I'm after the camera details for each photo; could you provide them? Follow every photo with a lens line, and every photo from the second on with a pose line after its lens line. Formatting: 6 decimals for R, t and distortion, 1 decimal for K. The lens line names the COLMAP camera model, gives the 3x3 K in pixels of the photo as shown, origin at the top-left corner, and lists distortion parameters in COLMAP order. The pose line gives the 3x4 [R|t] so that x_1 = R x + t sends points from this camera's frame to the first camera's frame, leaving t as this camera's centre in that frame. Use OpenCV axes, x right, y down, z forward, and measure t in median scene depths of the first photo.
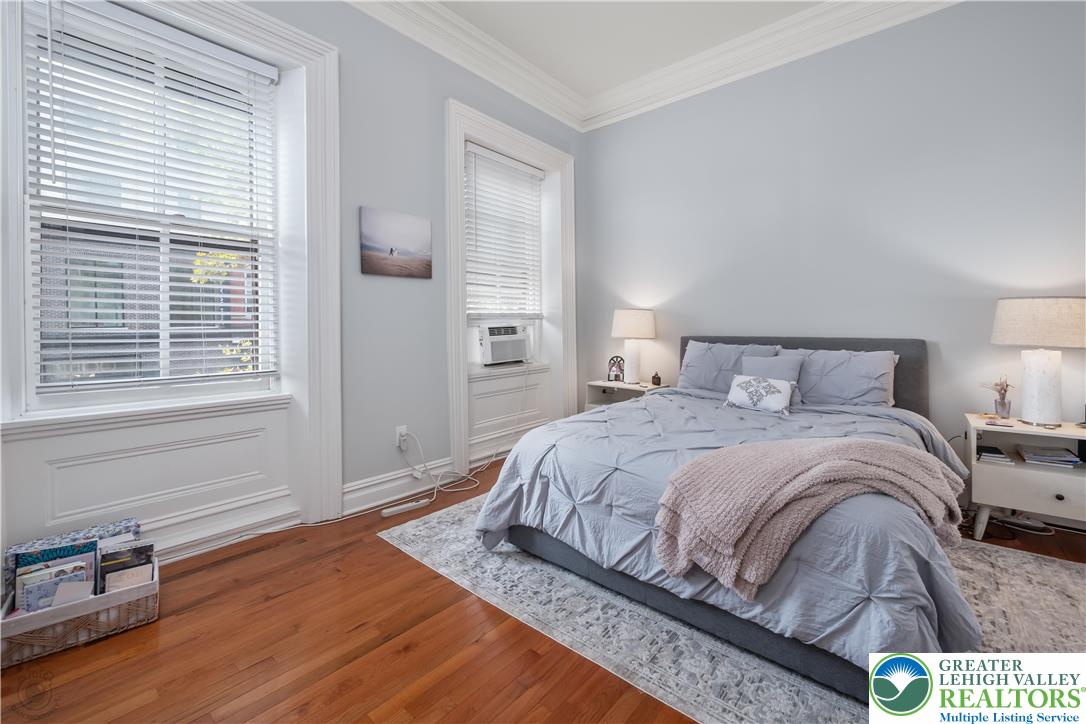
lens RADIAL K [[454.1, 0, 538.7], [0, 454.1, 322.7], [0, 0, 1]] dist [-0.000934, -0.000213]
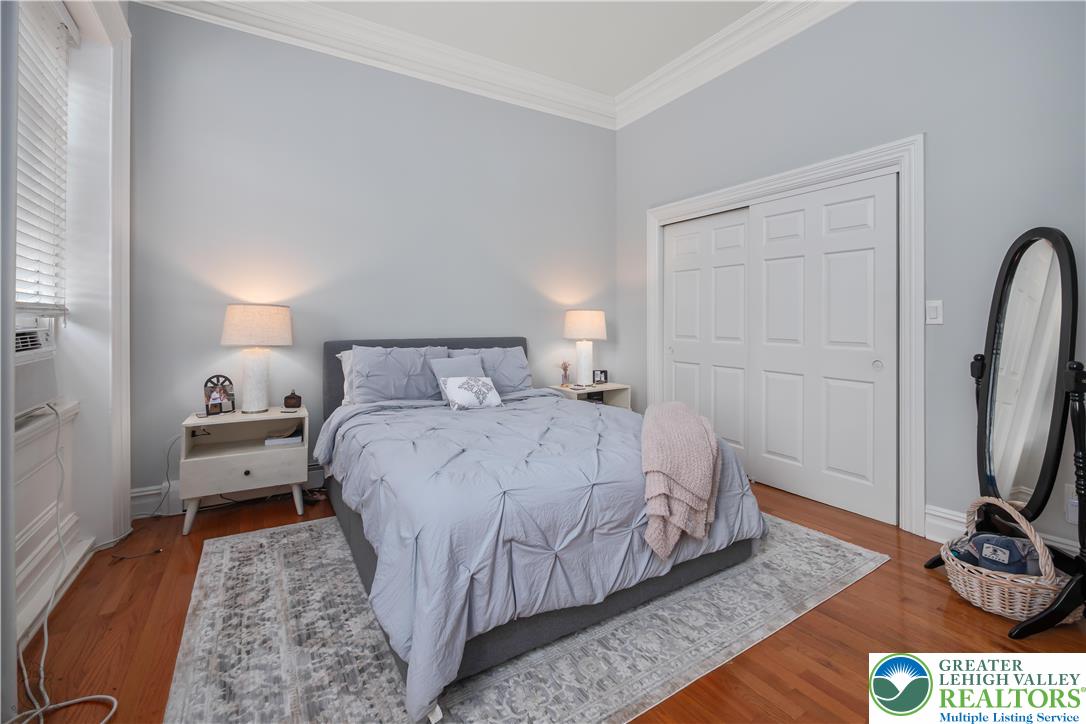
lens RADIAL K [[454.1, 0, 538.7], [0, 454.1, 322.7], [0, 0, 1]] dist [-0.000934, -0.000213]
pose [[0.307411, 0.011549, 0.951507, -0.664872], [0.000305, 0.999925, -0.012236, 0.012371], [-0.951577, 0.004052, 0.307384, 0.768961]]
